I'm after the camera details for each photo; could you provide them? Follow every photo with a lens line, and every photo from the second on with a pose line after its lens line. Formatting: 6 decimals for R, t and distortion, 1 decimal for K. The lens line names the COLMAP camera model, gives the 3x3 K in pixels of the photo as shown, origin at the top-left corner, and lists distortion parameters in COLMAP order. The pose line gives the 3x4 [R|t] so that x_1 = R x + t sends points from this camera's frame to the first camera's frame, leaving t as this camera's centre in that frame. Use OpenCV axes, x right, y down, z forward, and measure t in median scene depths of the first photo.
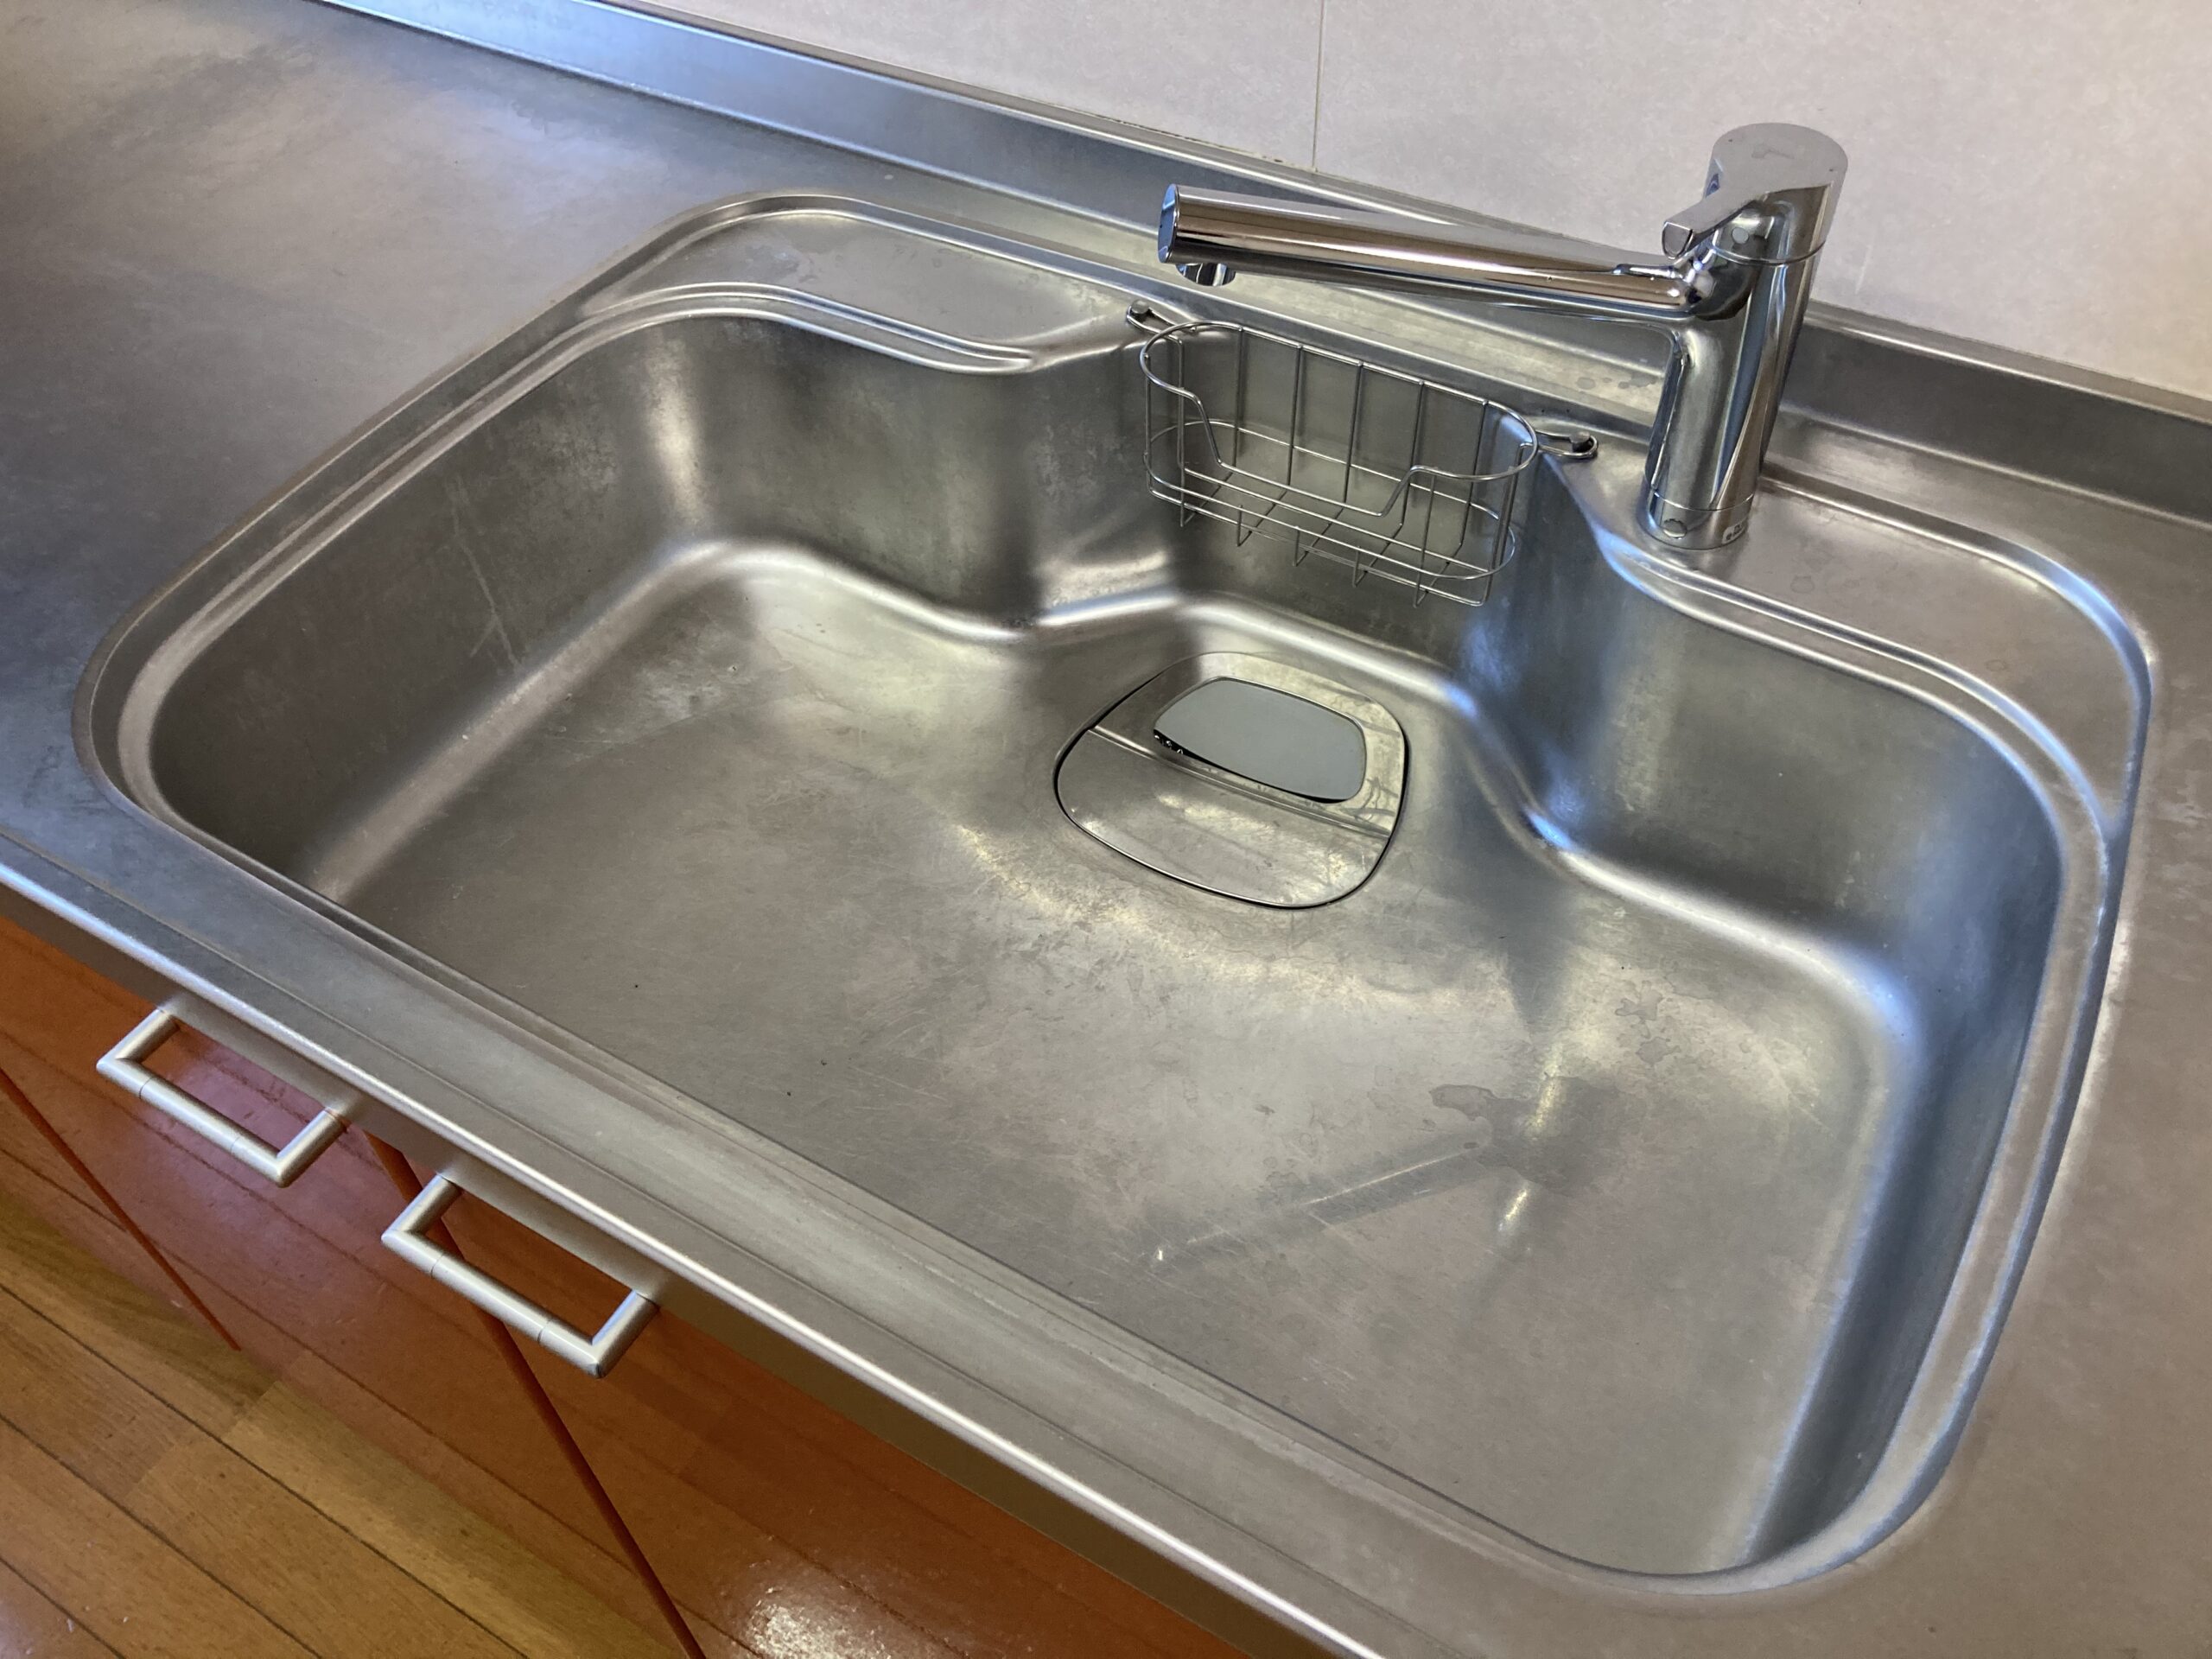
lens RADIAL K [[1835.3, 0, 1124.3], [0, 1835.3, 815.0], [0, 0, 1]] dist [0.025106, -0.040935]
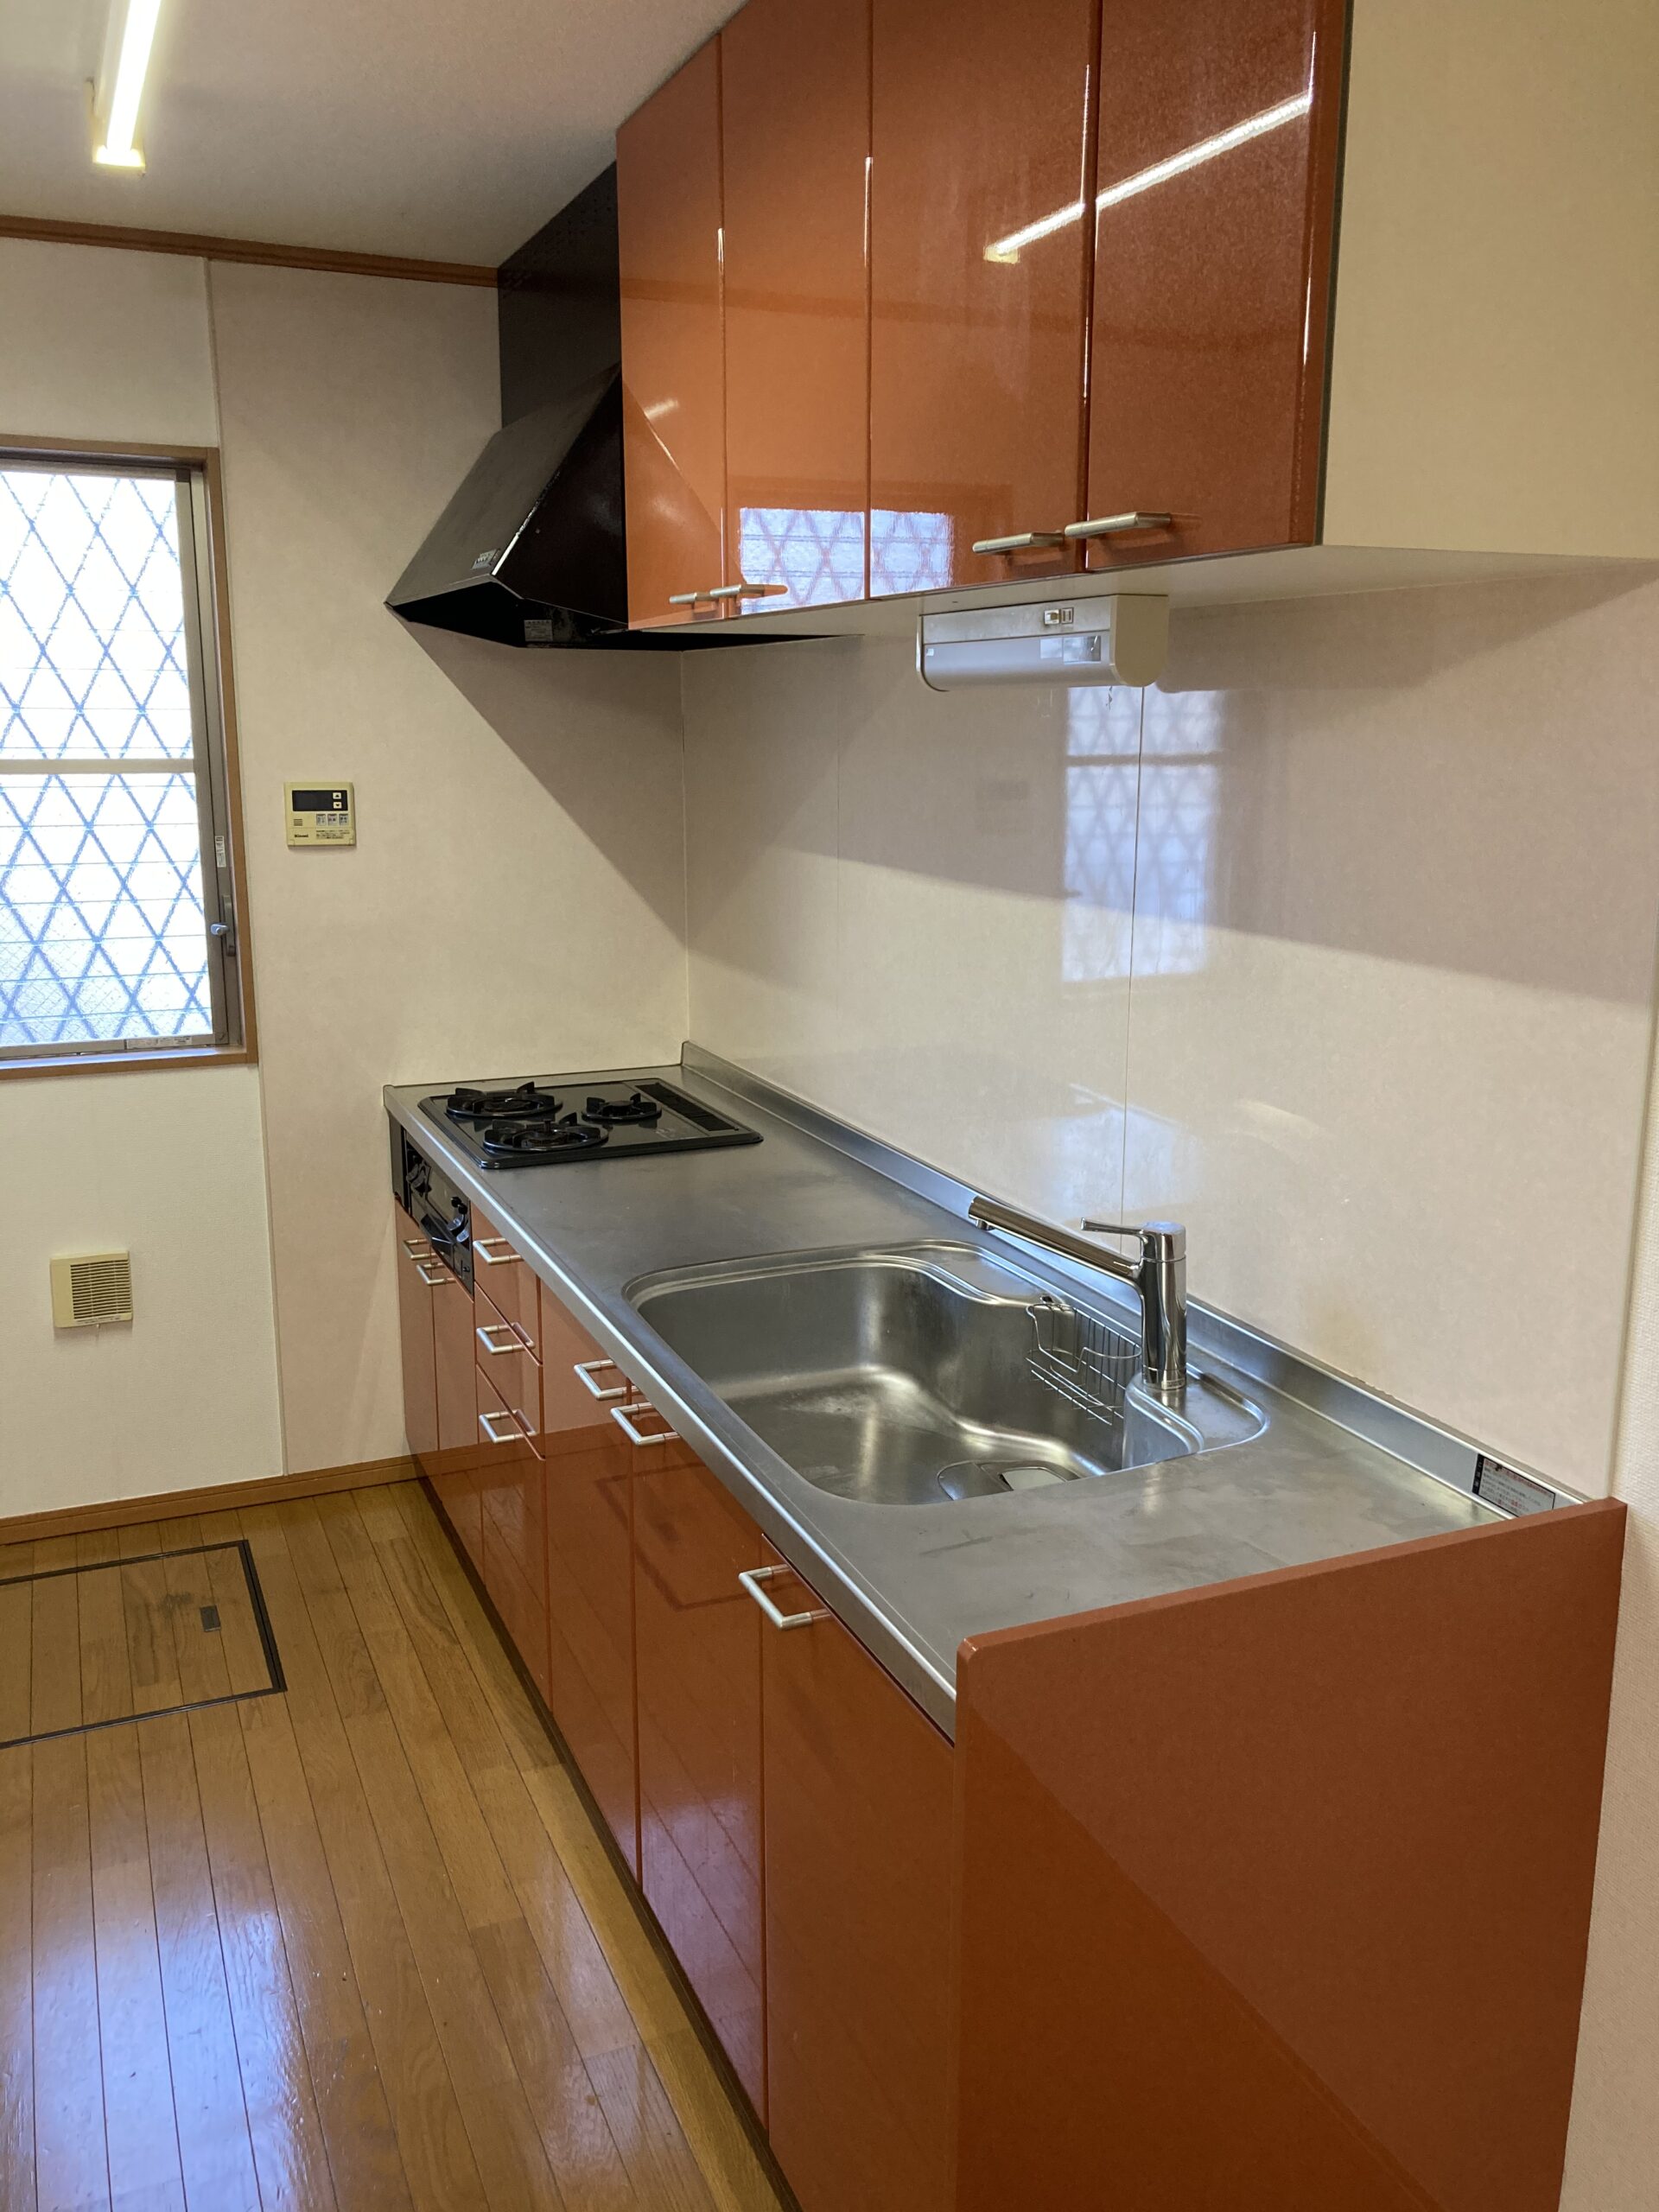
lens RADIAL K [[1835.3, 0, 818.6], [0, 1835.3, 1096.9], [0, 0, 1]] dist [0.025106, -0.040935]
pose [[0.801418, 0.157303, -0.577049, 1.150468], [-0.463313, 0.773419, -0.432626, 0.728200], [0.378247, 0.614068, 0.692712, -0.986480]]
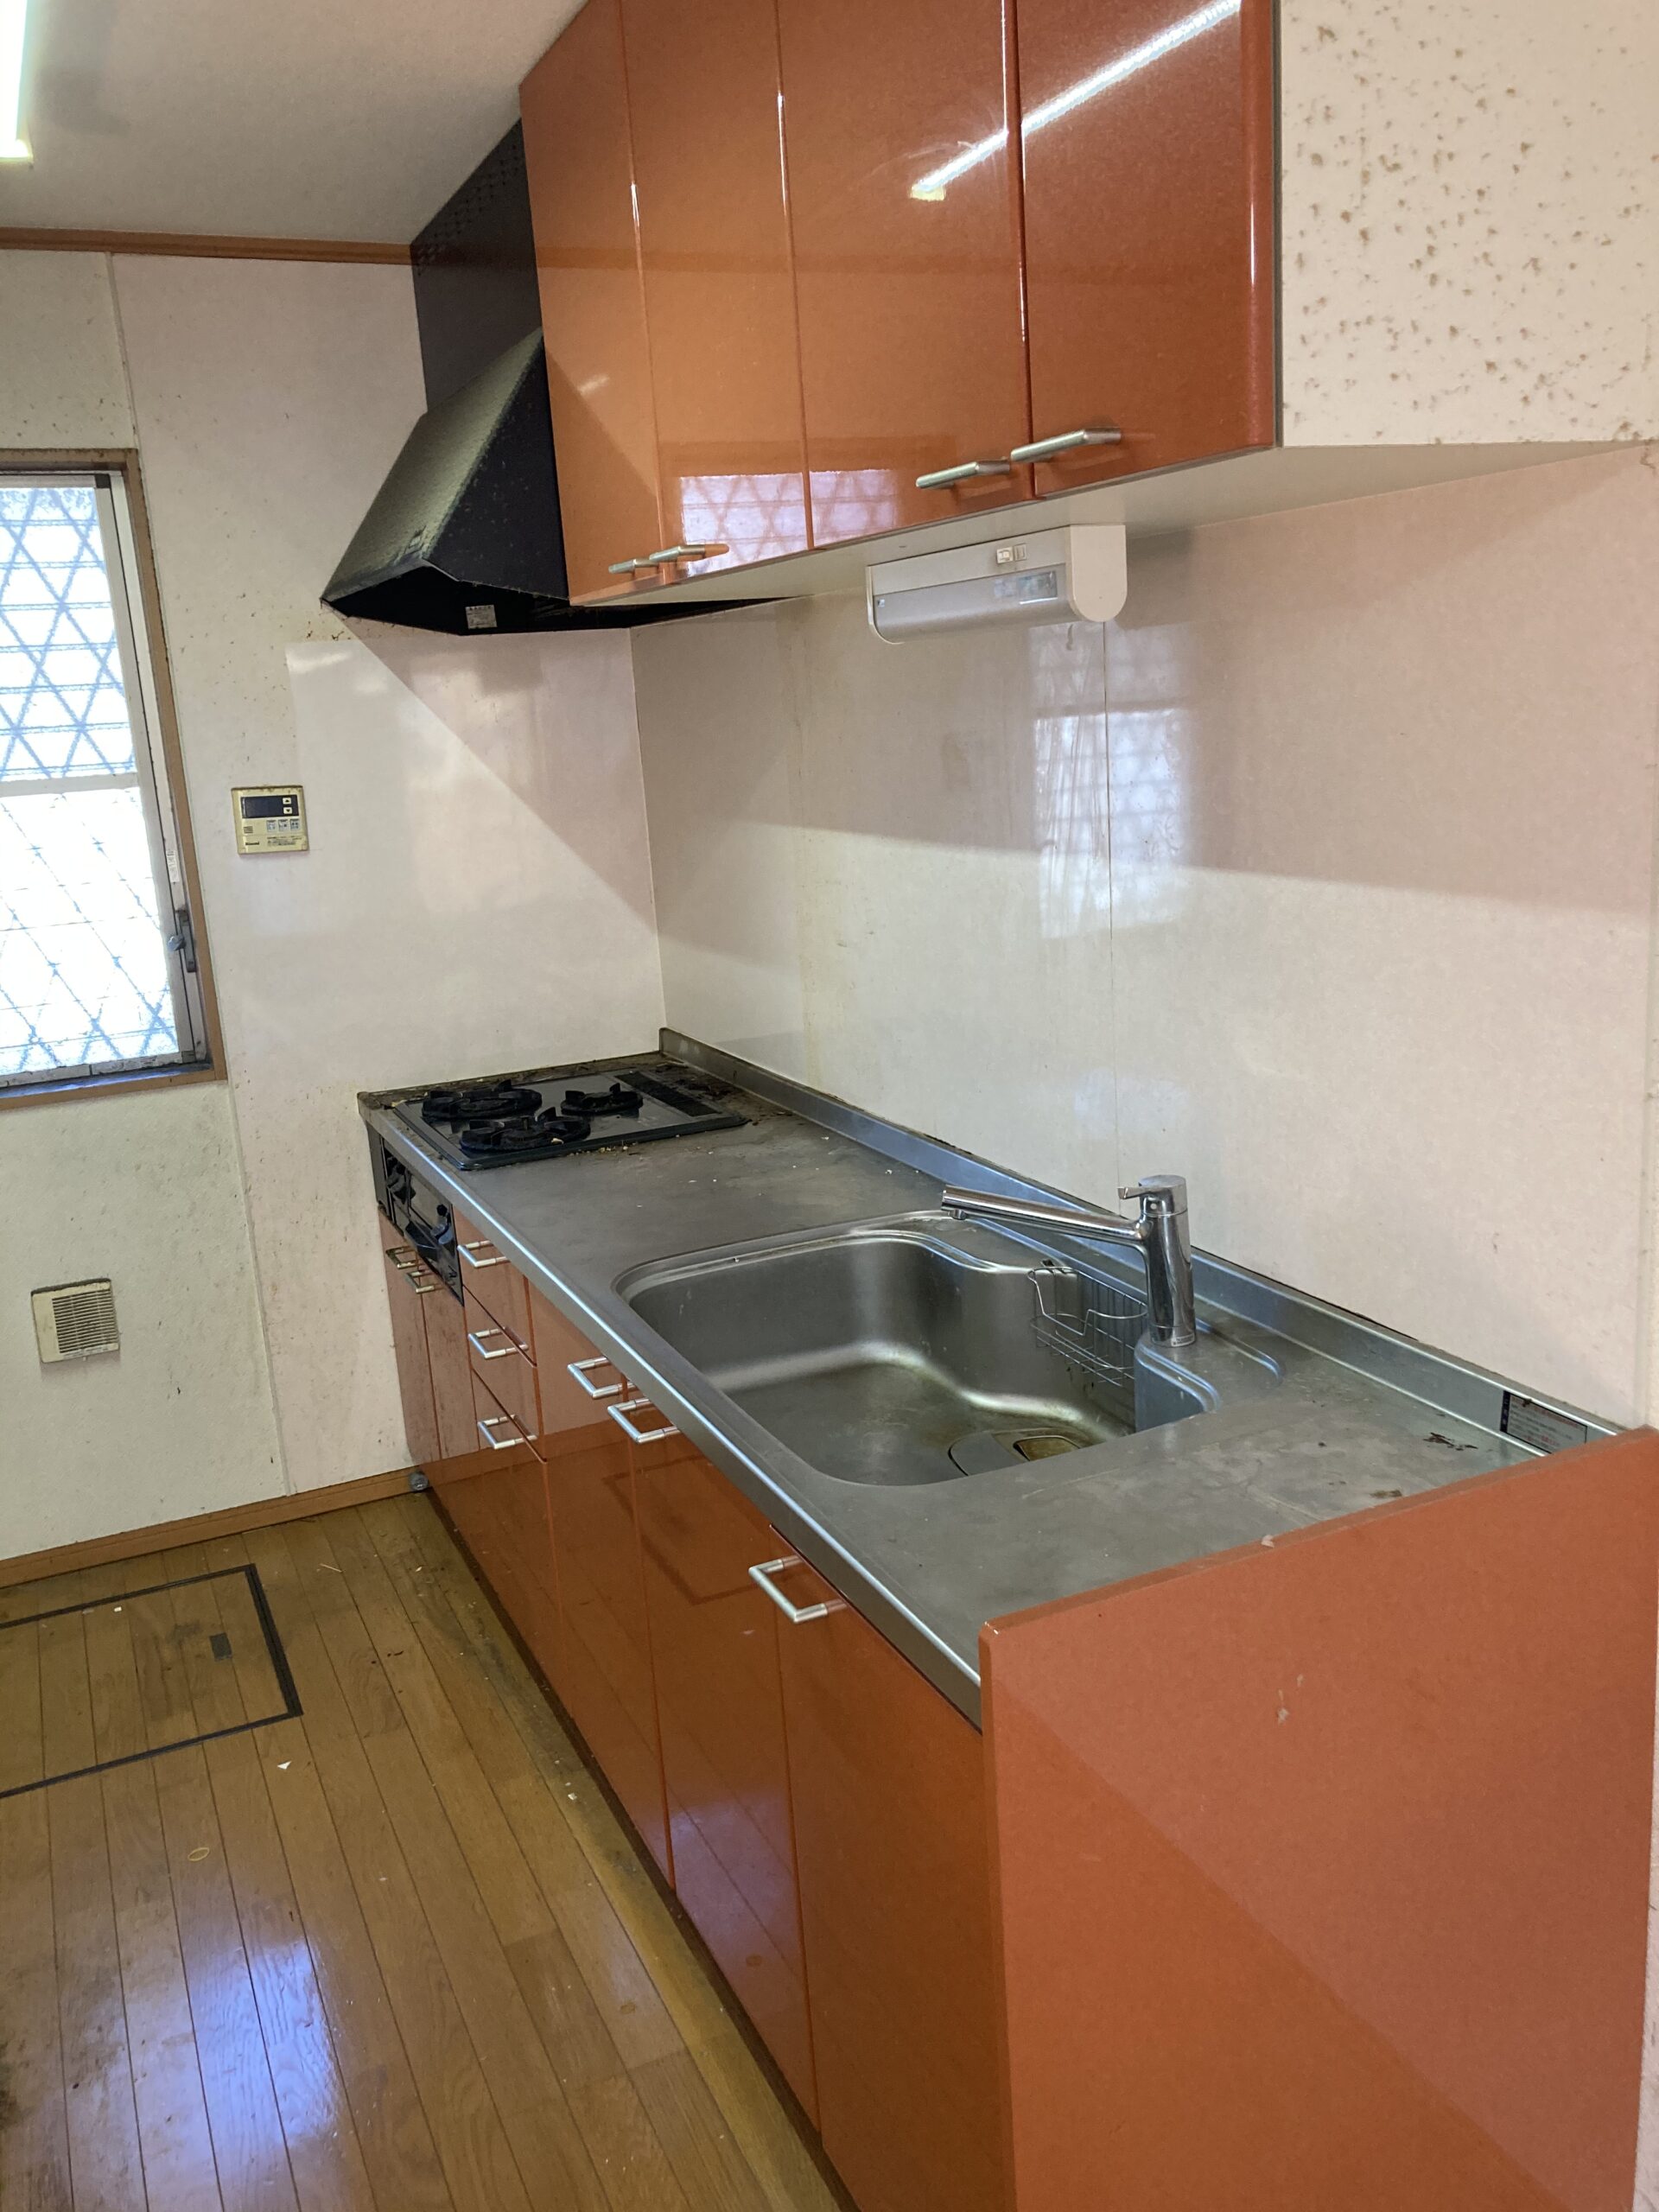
lens RADIAL K [[1835.3, 0, 815.8], [0, 1835.3, 1116.1], [0, 0, 1]] dist [0.025106, -0.040935]
pose [[0.813575, 0.112532, -0.570466, 1.113437], [-0.405249, 0.813299, -0.417515, 0.695186], [0.416976, 0.570861, 0.707283, -0.922939]]
